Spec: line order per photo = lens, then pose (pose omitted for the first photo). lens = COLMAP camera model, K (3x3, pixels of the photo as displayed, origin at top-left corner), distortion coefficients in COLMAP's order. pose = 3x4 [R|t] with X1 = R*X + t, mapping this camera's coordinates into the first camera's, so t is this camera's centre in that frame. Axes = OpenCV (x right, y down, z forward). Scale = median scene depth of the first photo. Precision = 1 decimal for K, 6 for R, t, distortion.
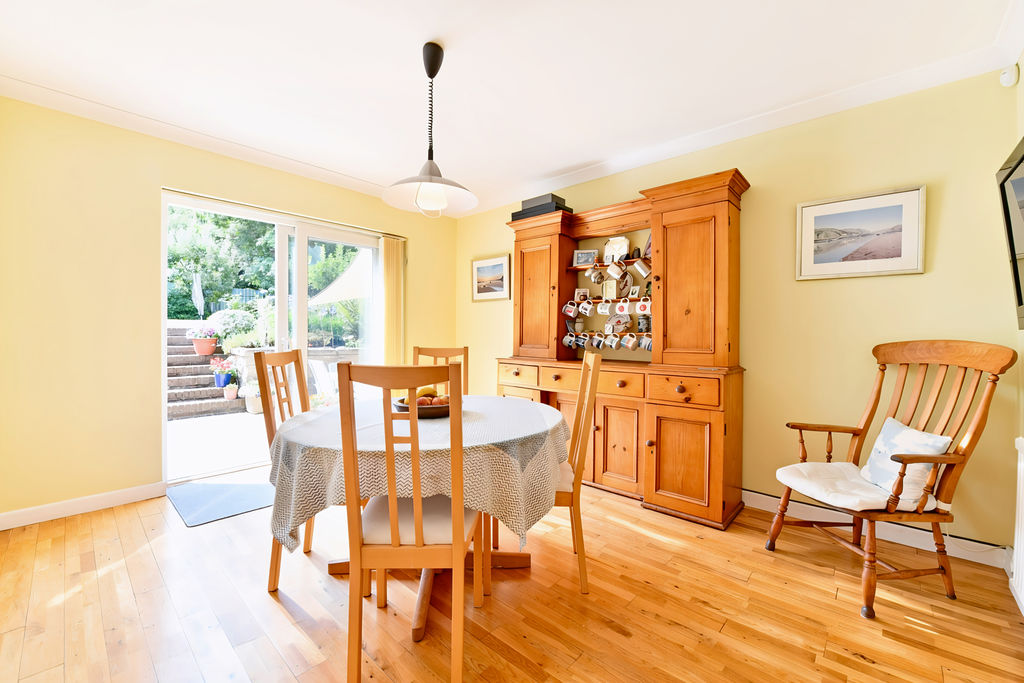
lens RADIAL K [[417.7, 0, 512.0], [0, 417.7, 341.5], [0, 0, 1]] dist [-0.000253, -0.000037]
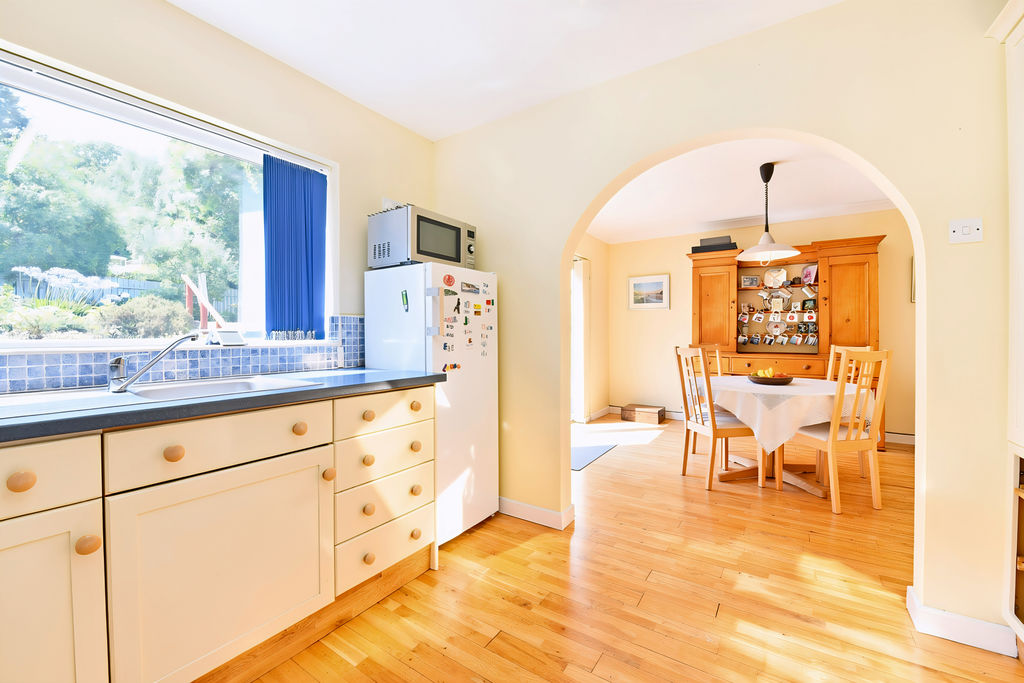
lens RADIAL K [[415.0, 0, 516.7], [0, 415.0, 335.3], [0, 0, 1]] dist [-0.001980, -0.000200]
pose [[0.989392, -0.003348, 0.145231, -0.878841], [0.005527, 0.999878, -0.014598, 0.000011], [-0.145164, 0.015246, 0.989290, -0.304071]]
